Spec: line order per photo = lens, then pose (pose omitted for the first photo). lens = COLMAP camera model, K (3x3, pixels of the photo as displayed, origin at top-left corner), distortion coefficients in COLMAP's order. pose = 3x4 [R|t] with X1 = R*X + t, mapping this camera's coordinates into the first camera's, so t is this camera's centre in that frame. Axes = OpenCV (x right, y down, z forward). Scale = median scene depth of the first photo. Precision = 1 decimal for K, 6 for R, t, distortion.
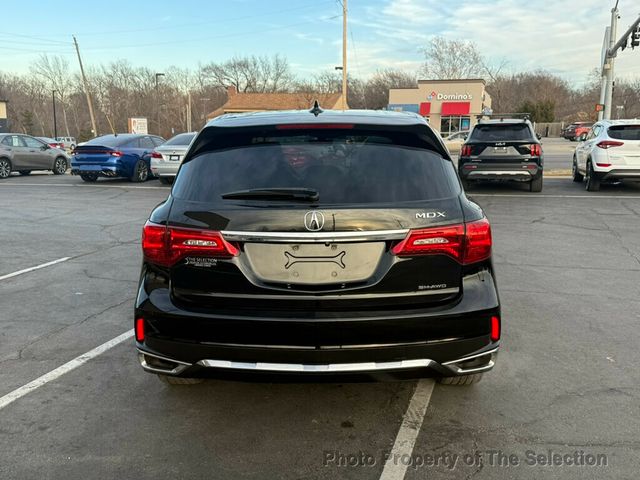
lens RADIAL K [[635.2, 0, 314.9], [0, 635.2, 240.0], [0, 0, 1]] dist [0.036573, 0.000000]
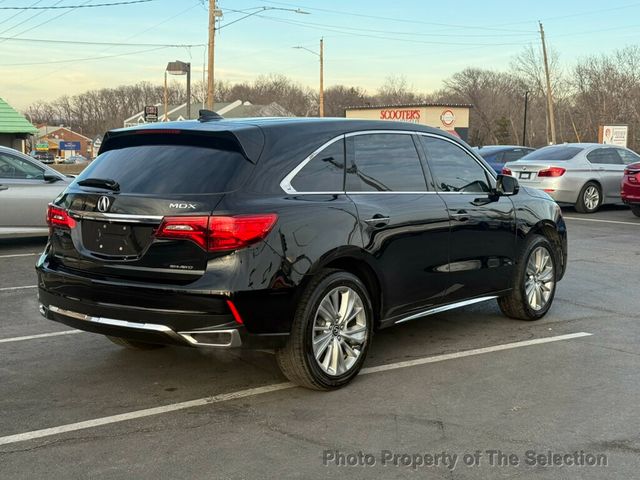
lens RADIAL K [[896.8, 0, 324.4], [0, 896.8, 234.4], [0, 0, 1]] dist [0.037890, 0.000000]
pose [[0.795130, 0.070664, -0.602308, 1.210910], [-0.112131, 0.993194, -0.031505, 0.031523], [0.595982, 0.092588, 0.797642, -0.152878]]
